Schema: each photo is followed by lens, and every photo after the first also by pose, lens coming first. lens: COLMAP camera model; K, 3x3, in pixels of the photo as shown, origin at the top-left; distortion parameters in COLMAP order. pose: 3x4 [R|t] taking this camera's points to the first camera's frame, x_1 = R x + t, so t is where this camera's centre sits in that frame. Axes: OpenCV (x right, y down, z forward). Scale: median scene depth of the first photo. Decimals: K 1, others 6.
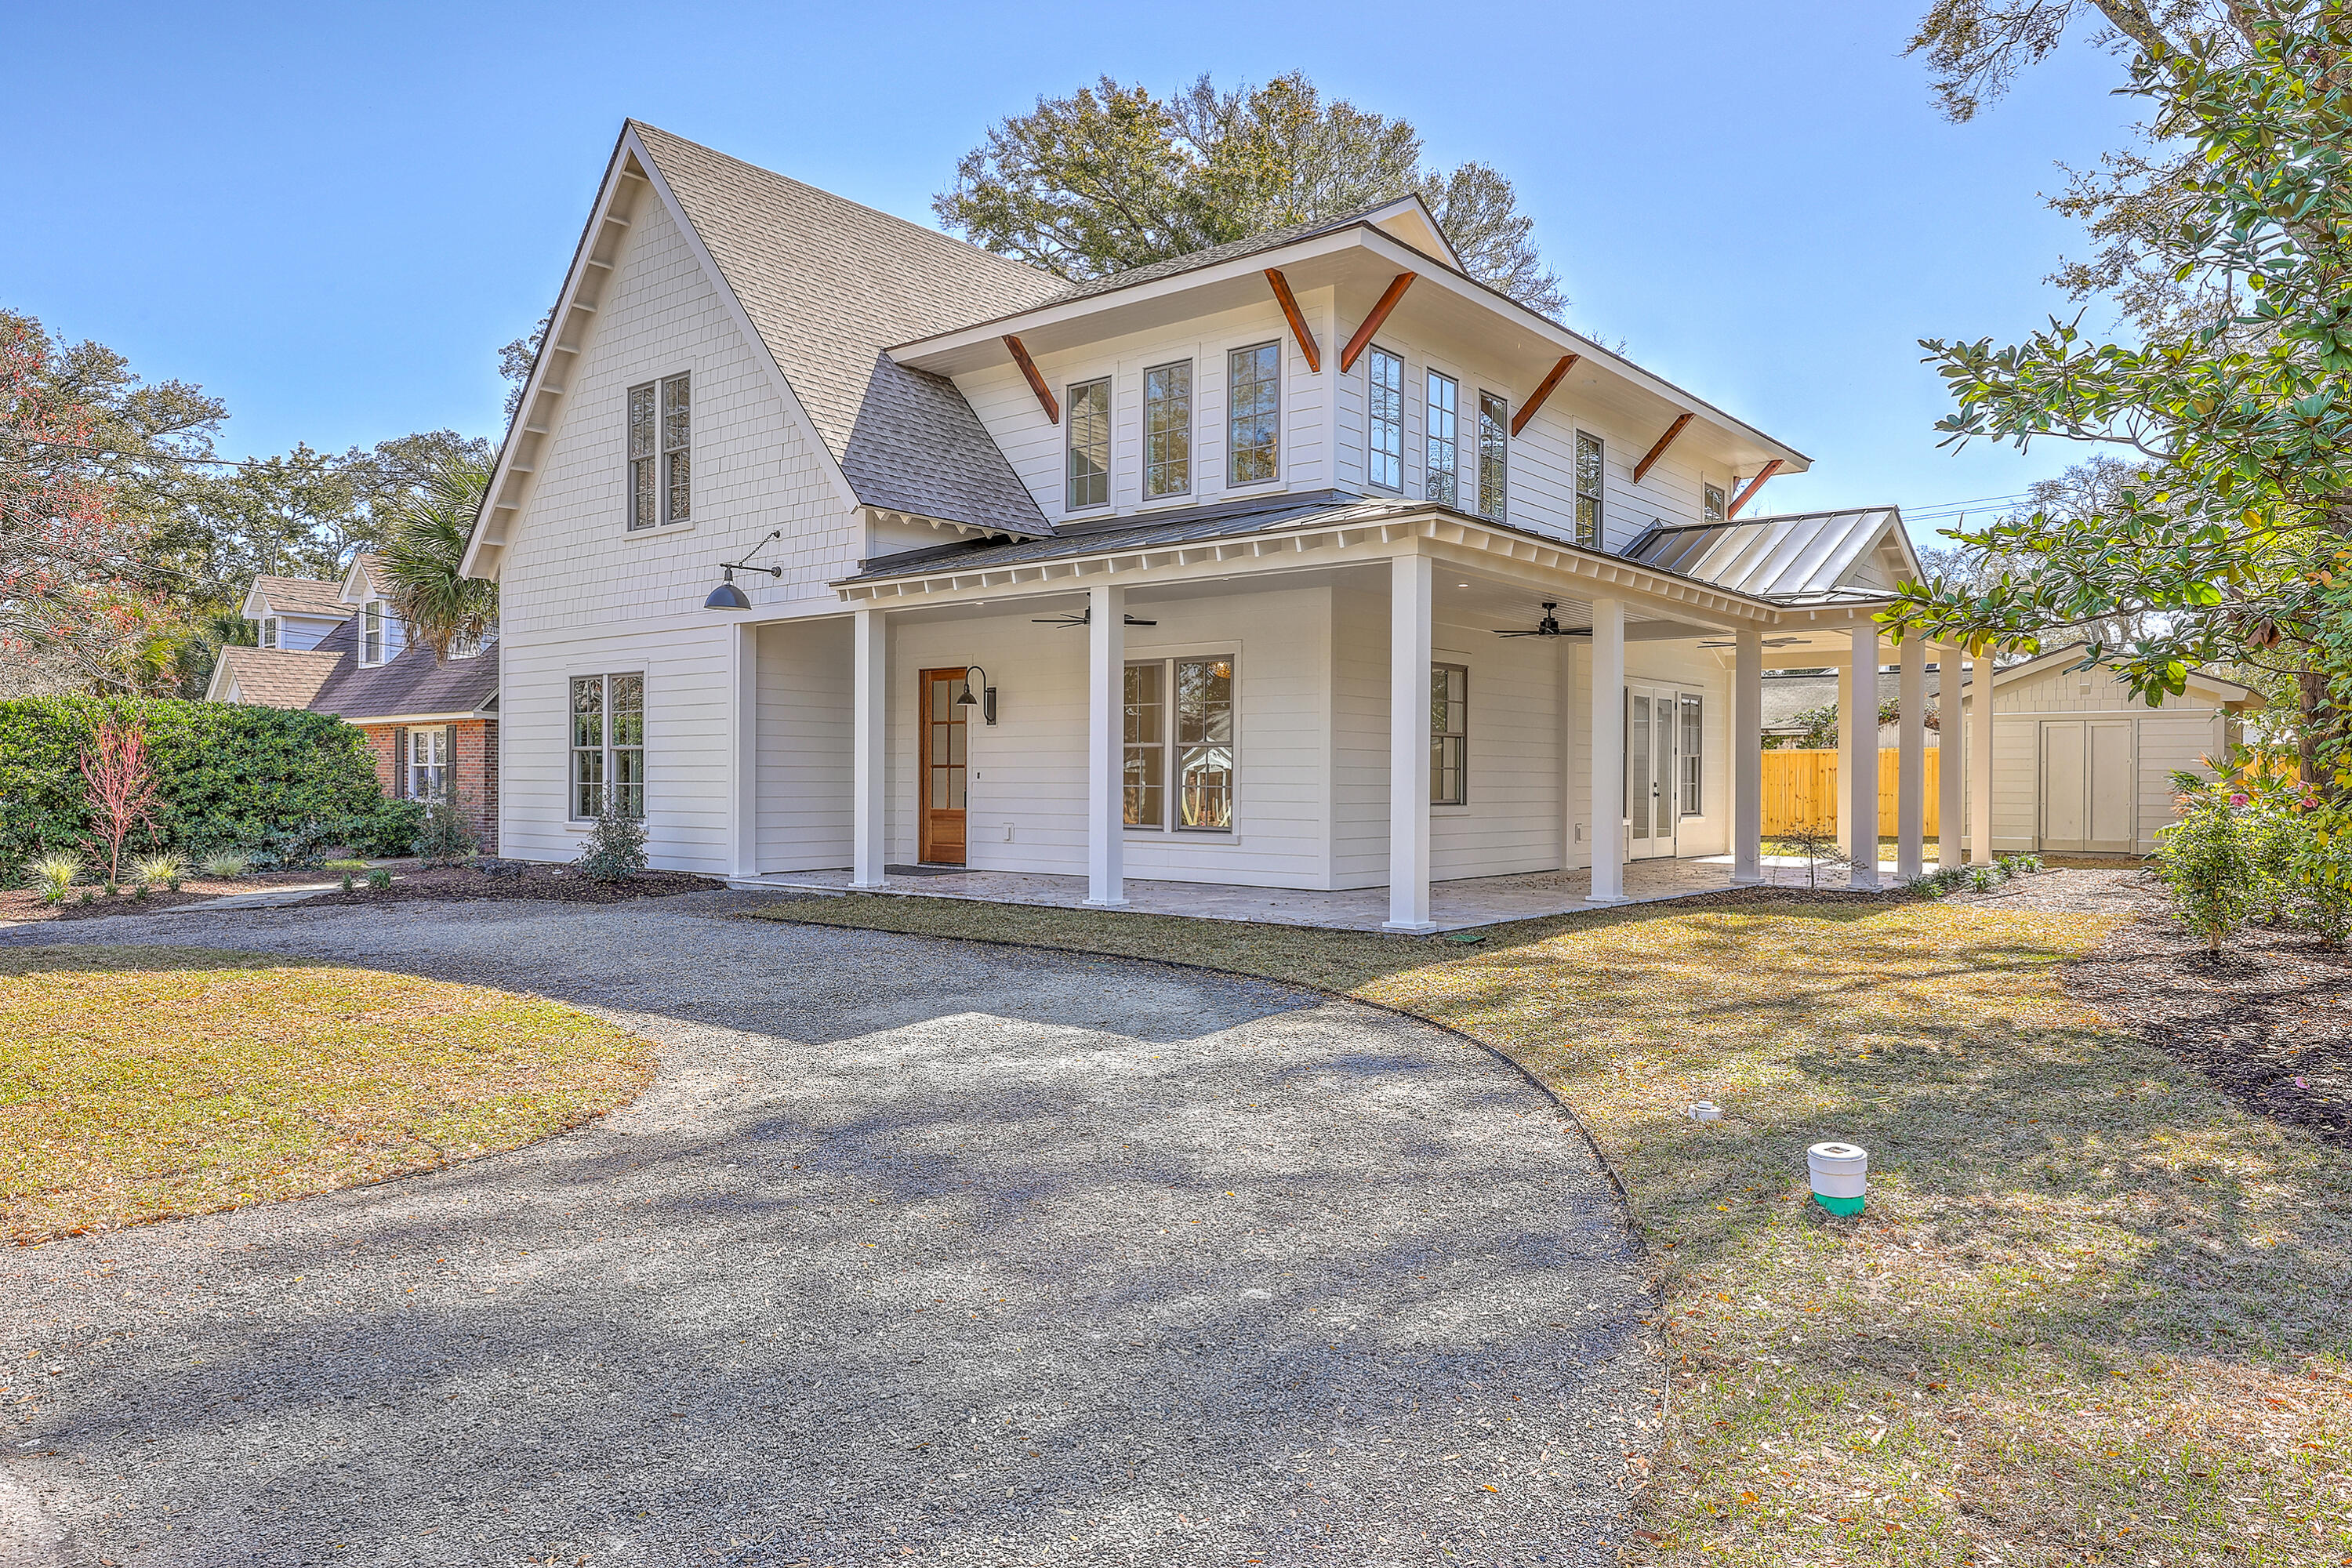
lens RADIAL K [[1549.5, 0, 1176.0], [0, 1549.5, 784.0], [0, 0, 1]] dist [0.001302, -0.000079]
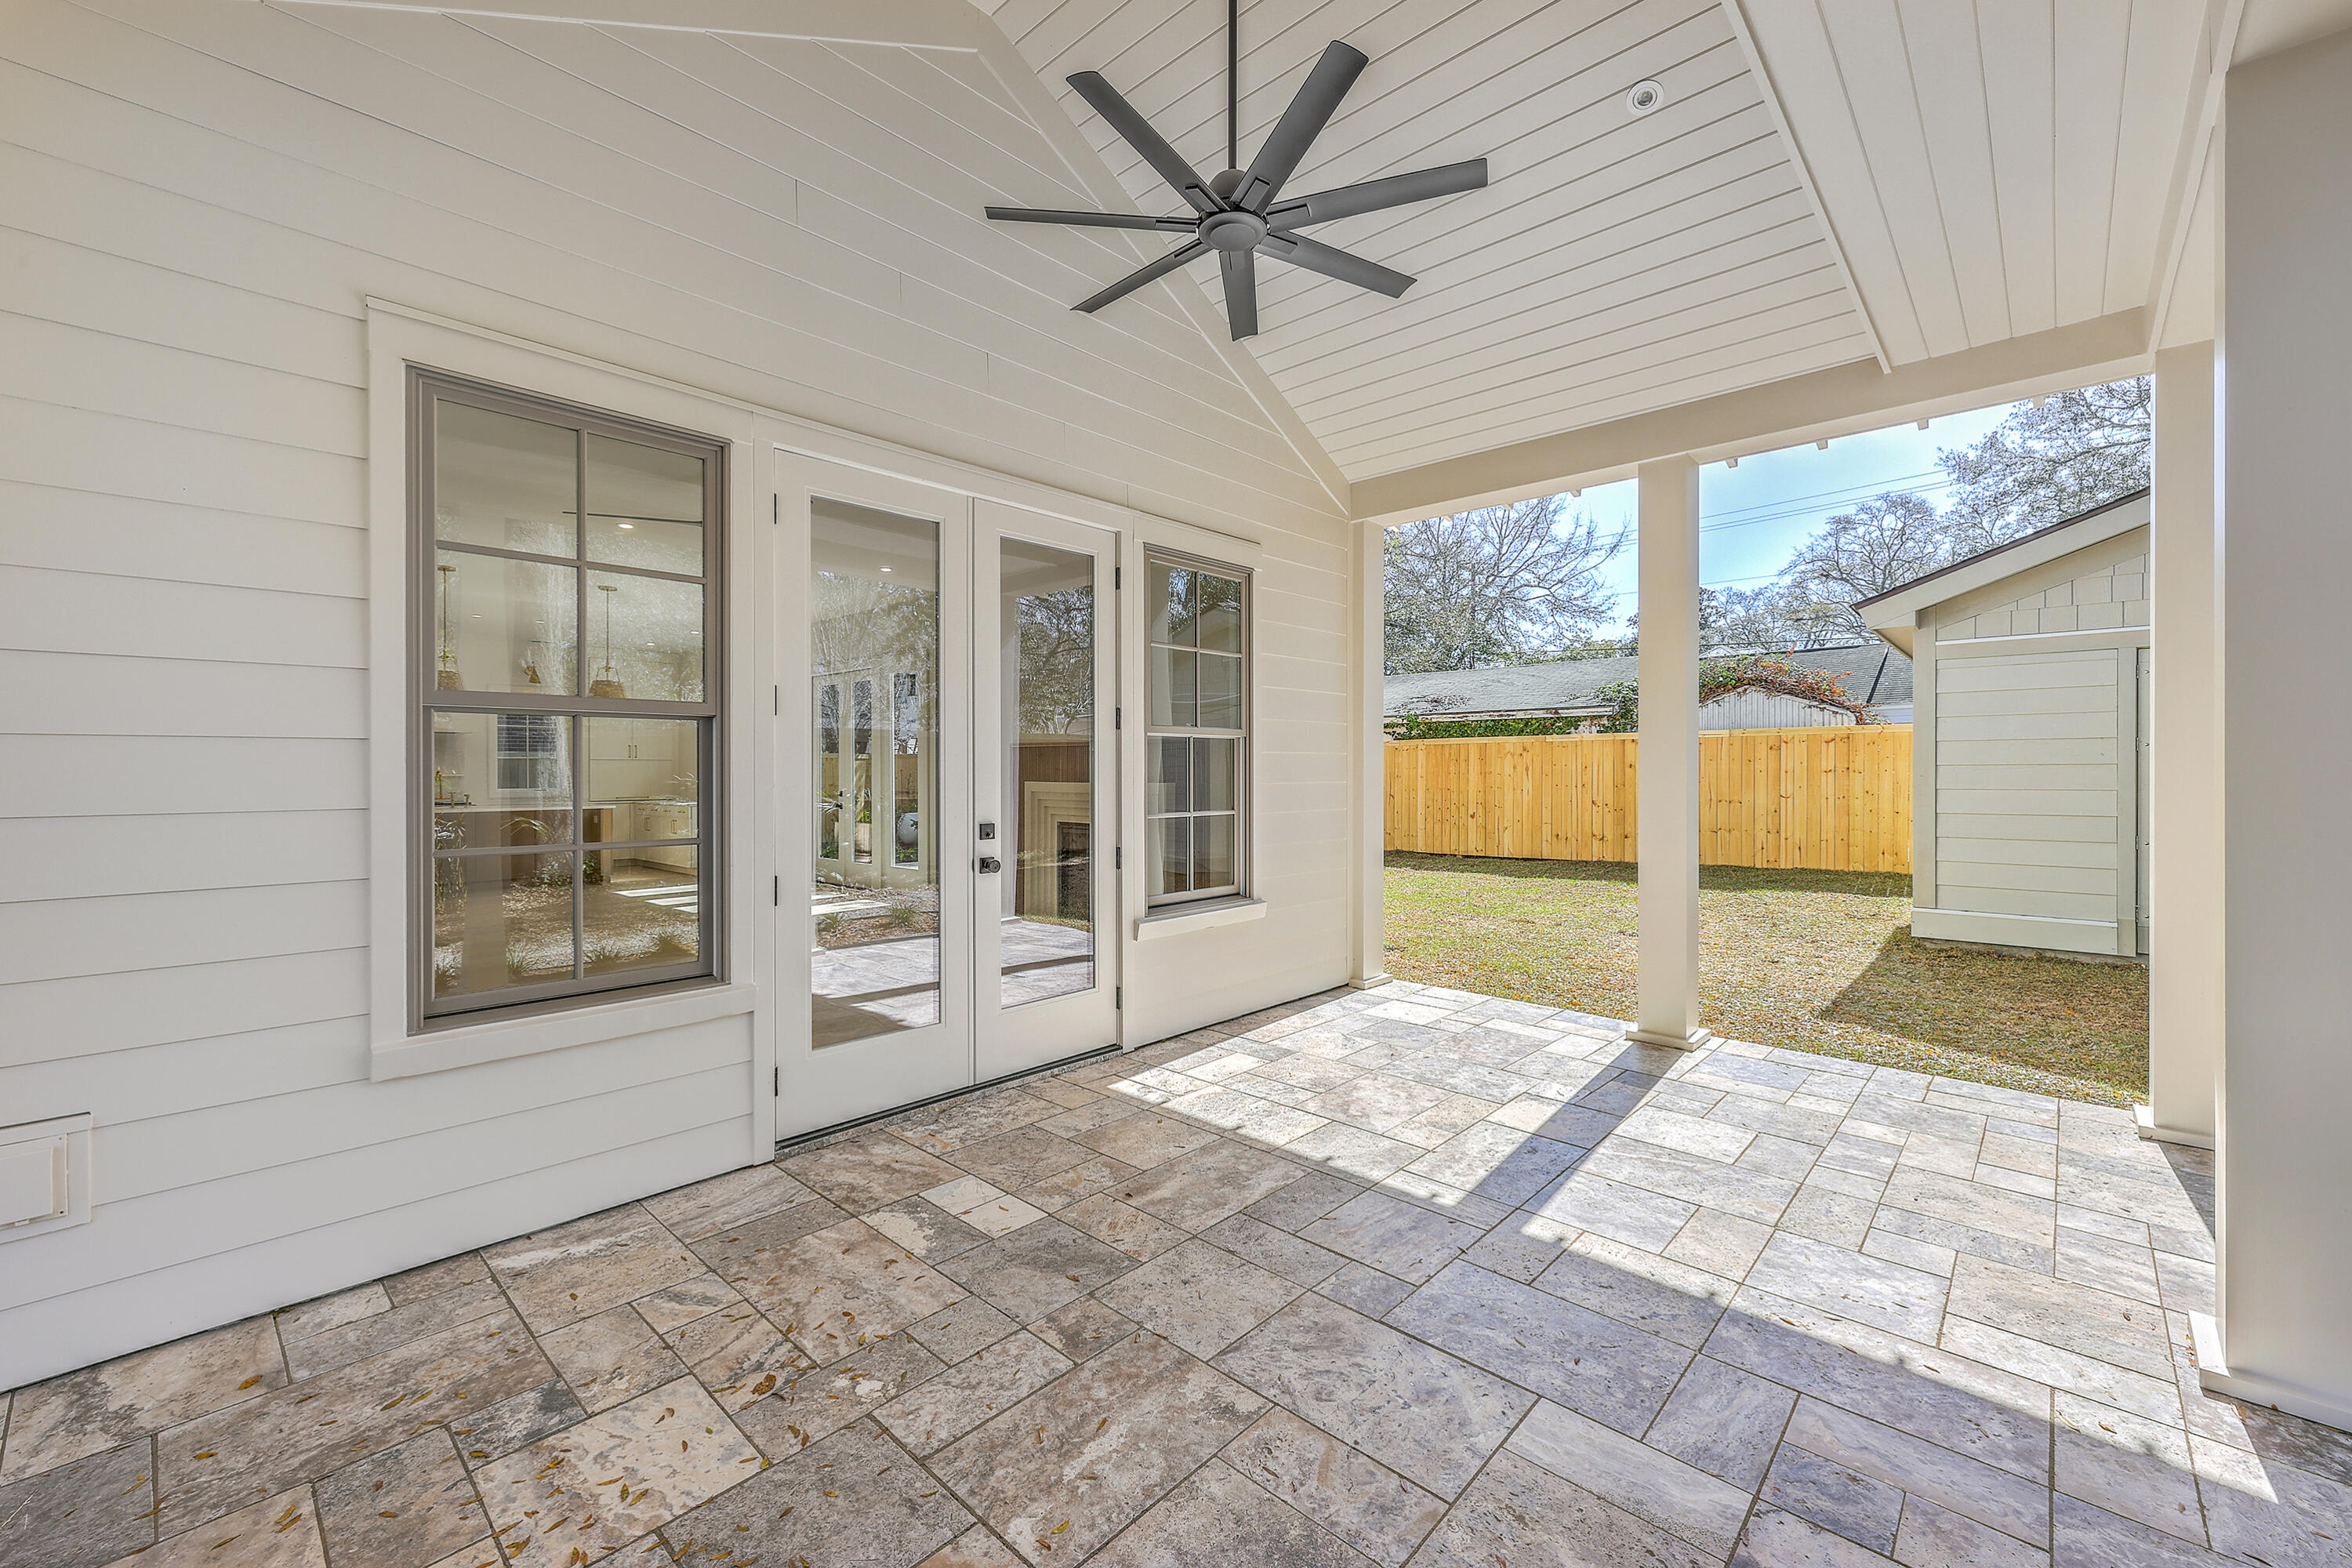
lens RADIAL K [[938.5, 0, 1176.0], [0, 938.5, 784.0], [0, 0, 1]] dist [-0.002267, -0.000121]
pose [[0.997105, -0.010331, -0.075338, 0.387315], [0.011153, 0.999883, 0.010500, -0.010050], [0.075221, -0.011310, 0.997103, 0.895750]]
